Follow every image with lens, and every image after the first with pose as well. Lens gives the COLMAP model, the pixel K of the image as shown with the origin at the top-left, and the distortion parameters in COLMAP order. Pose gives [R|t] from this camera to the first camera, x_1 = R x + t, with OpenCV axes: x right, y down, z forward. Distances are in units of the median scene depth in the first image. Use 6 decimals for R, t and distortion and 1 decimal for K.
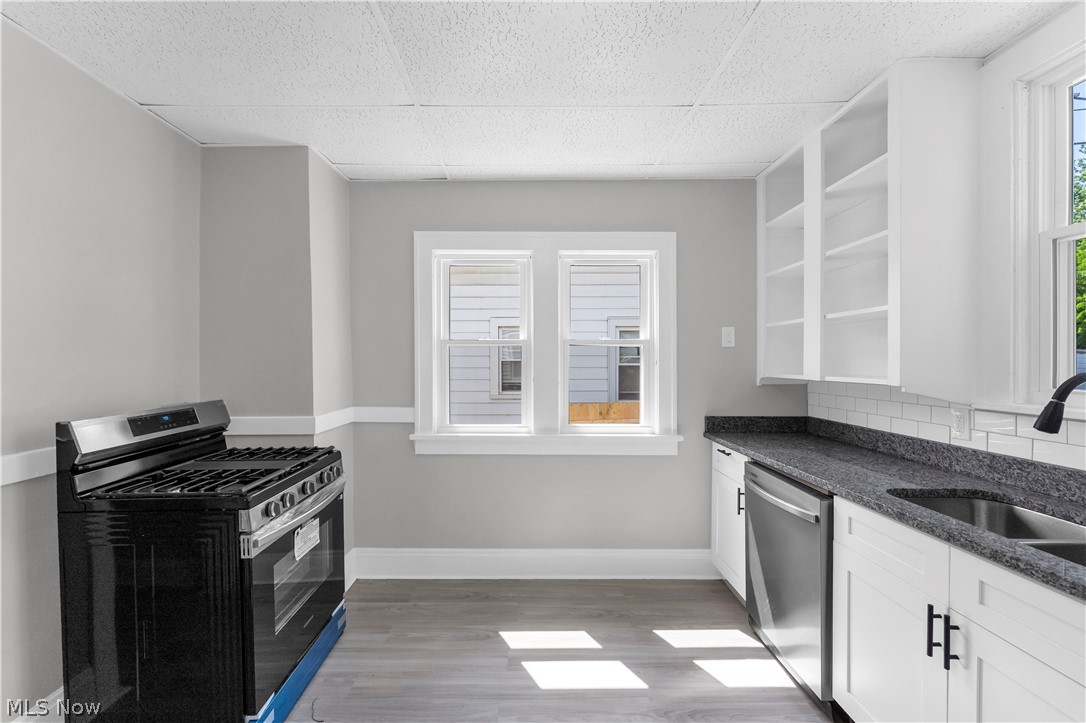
lens RADIAL K [[453.6, 0, 543.0], [0, 453.6, 361.5], [0, 0, 1]] dist [-0.000292, 0.000020]
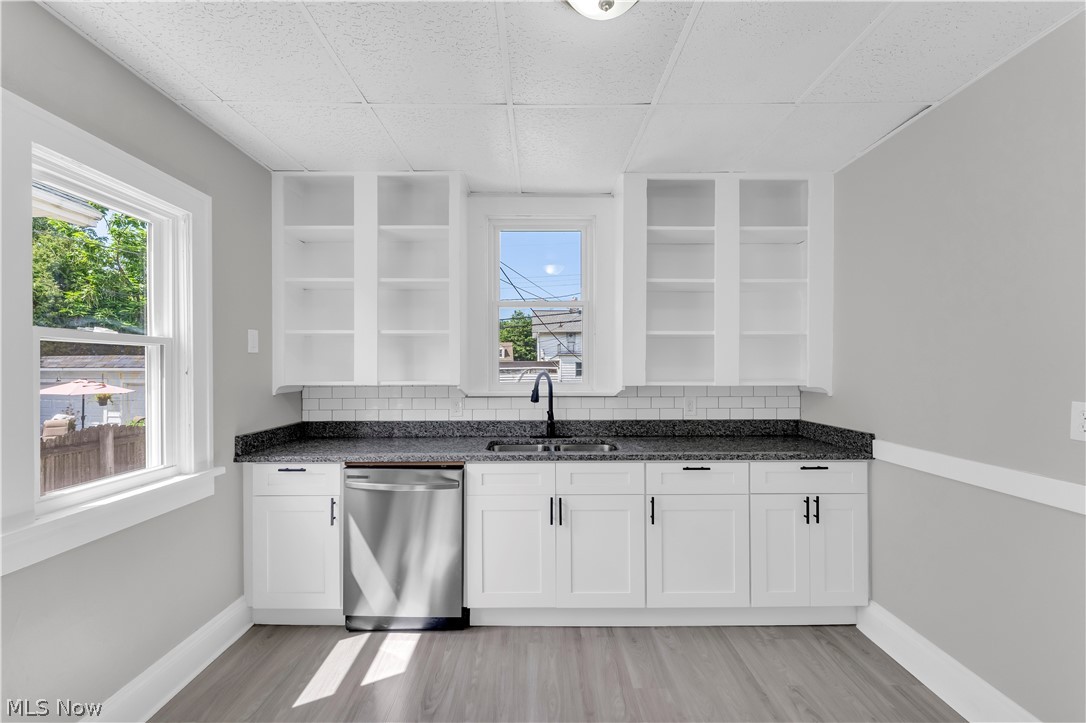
lens RADIAL K [[445.2, 0, 532.3], [0, 445.2, 366.4], [0, 0, 1]] dist [-0.000373, -0.000138]
pose [[0.009996, 0.001688, 0.999949, -0.502404], [0.003766, 0.999991, -0.001726, -0.002753], [-0.999943, 0.003783, 0.009989, 0.531633]]
